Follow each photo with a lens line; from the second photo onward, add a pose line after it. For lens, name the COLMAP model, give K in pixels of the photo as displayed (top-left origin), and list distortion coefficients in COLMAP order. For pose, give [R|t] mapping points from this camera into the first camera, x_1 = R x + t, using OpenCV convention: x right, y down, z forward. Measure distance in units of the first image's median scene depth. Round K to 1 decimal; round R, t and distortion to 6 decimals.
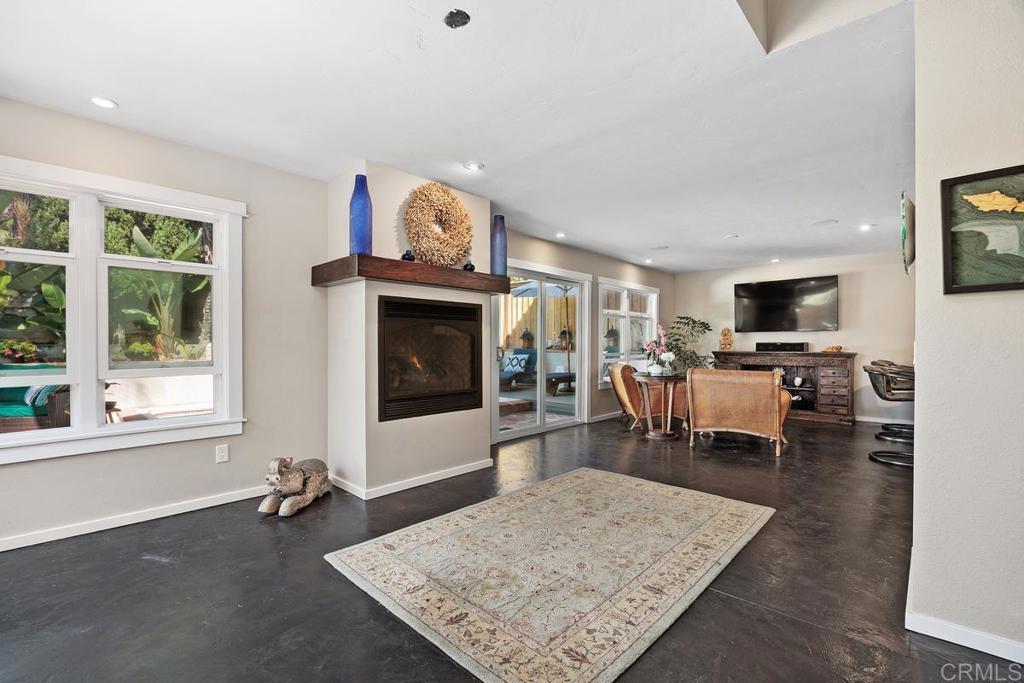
lens RADIAL K [[443.7, 0, 505.5], [0, 443.7, 344.8], [0, 0, 1]] dist [-0.005066, -0.000232]
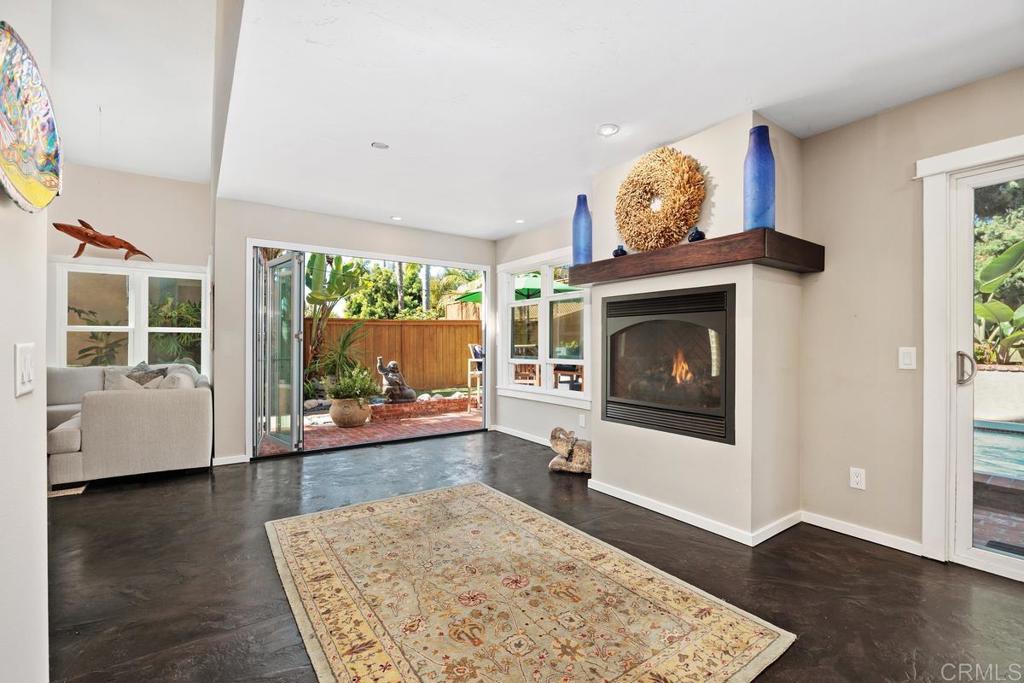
lens RADIAL K [[443.7, 0, 511.2], [0, 443.7, 344.4], [0, 0, 1]] dist [-0.005066, -0.000232]
pose [[-0.180684, 0.002672, -0.983538, 0.804577], [-0.001540, 0.999994, 0.003000, -0.006171], [0.983540, 0.002057, -0.180679, 1.016983]]
